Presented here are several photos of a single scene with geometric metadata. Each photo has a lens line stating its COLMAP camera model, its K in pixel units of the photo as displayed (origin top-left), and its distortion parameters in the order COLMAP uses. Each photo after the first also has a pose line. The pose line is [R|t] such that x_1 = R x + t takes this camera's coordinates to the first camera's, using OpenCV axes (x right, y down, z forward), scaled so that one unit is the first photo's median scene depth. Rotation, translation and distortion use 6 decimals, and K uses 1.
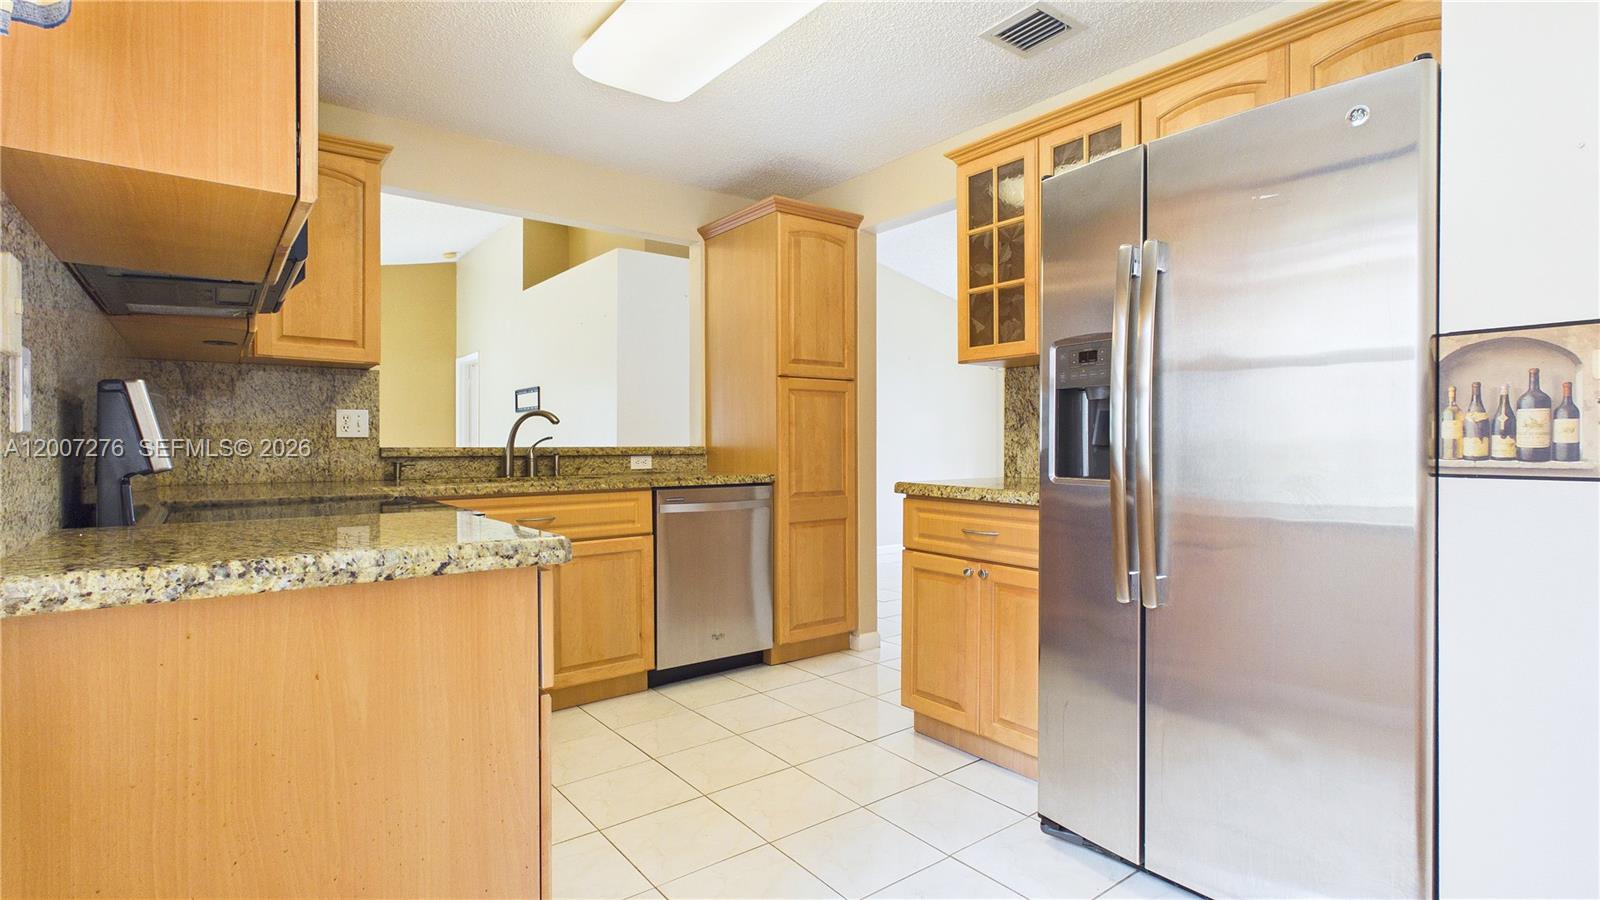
lens RADIAL K [[769.9, 0, 802.3], [0, 769.9, 450.5], [0, 0, 1]] dist [0.002862, -0.001026]
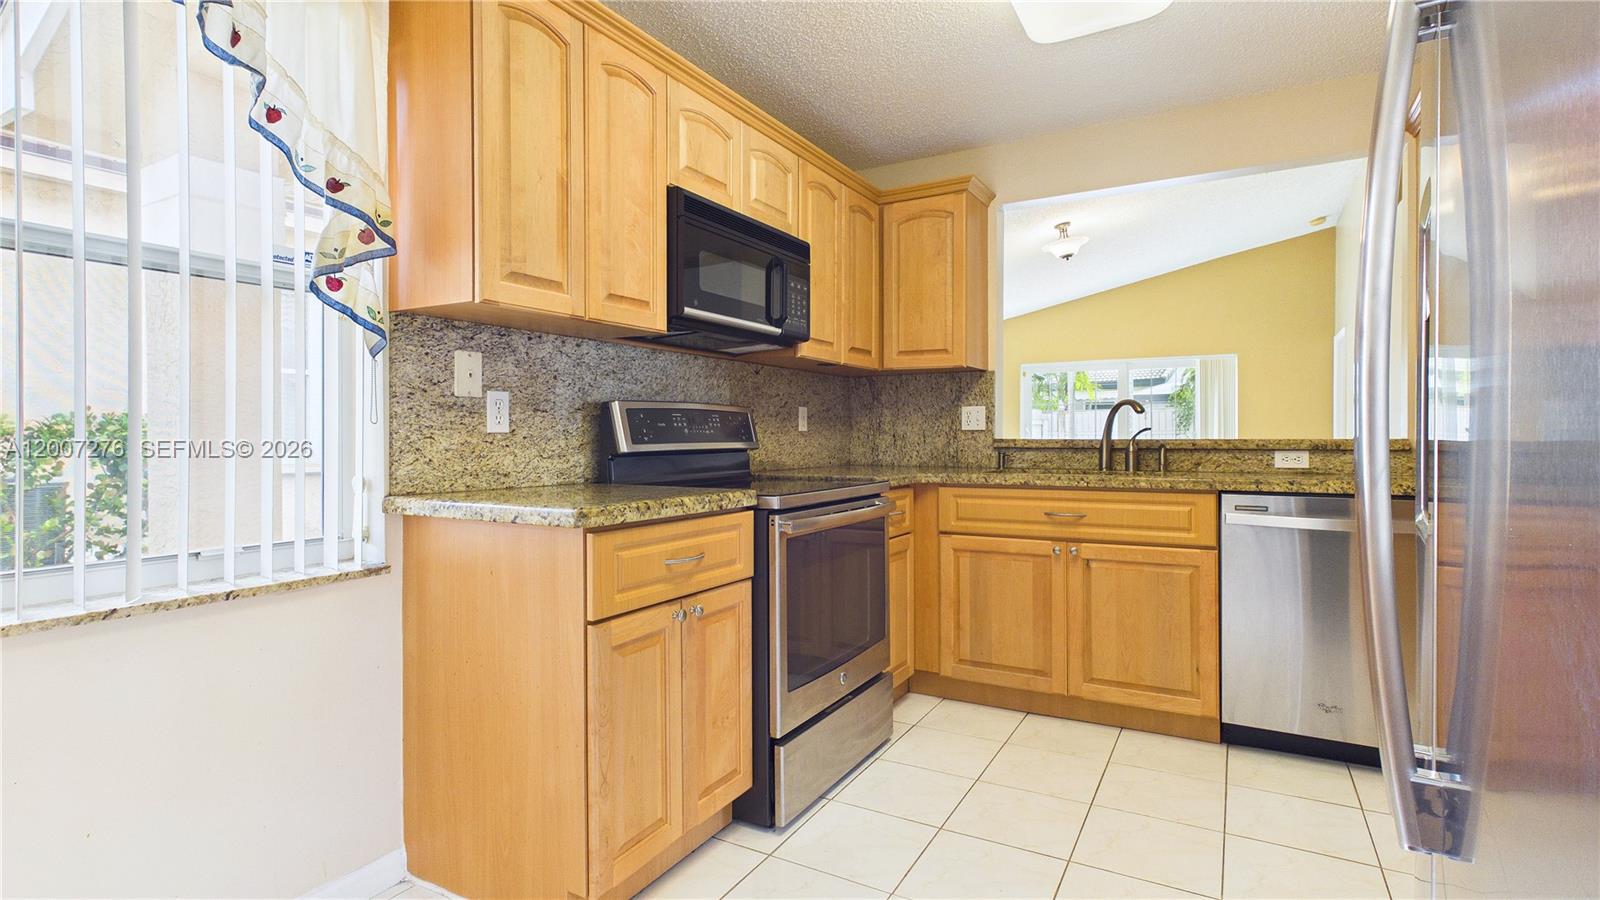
lens RADIAL K [[769.9, 0, 801.7], [0, 769.9, 440.0], [0, 0, 1]] dist [0.002862, -0.001026]
pose [[0.380852, 0.005561, -0.924619, 0.382875], [-0.005211, 0.999979, 0.003868, -0.005128], [0.924621, 0.003345, 0.380873, 0.302731]]
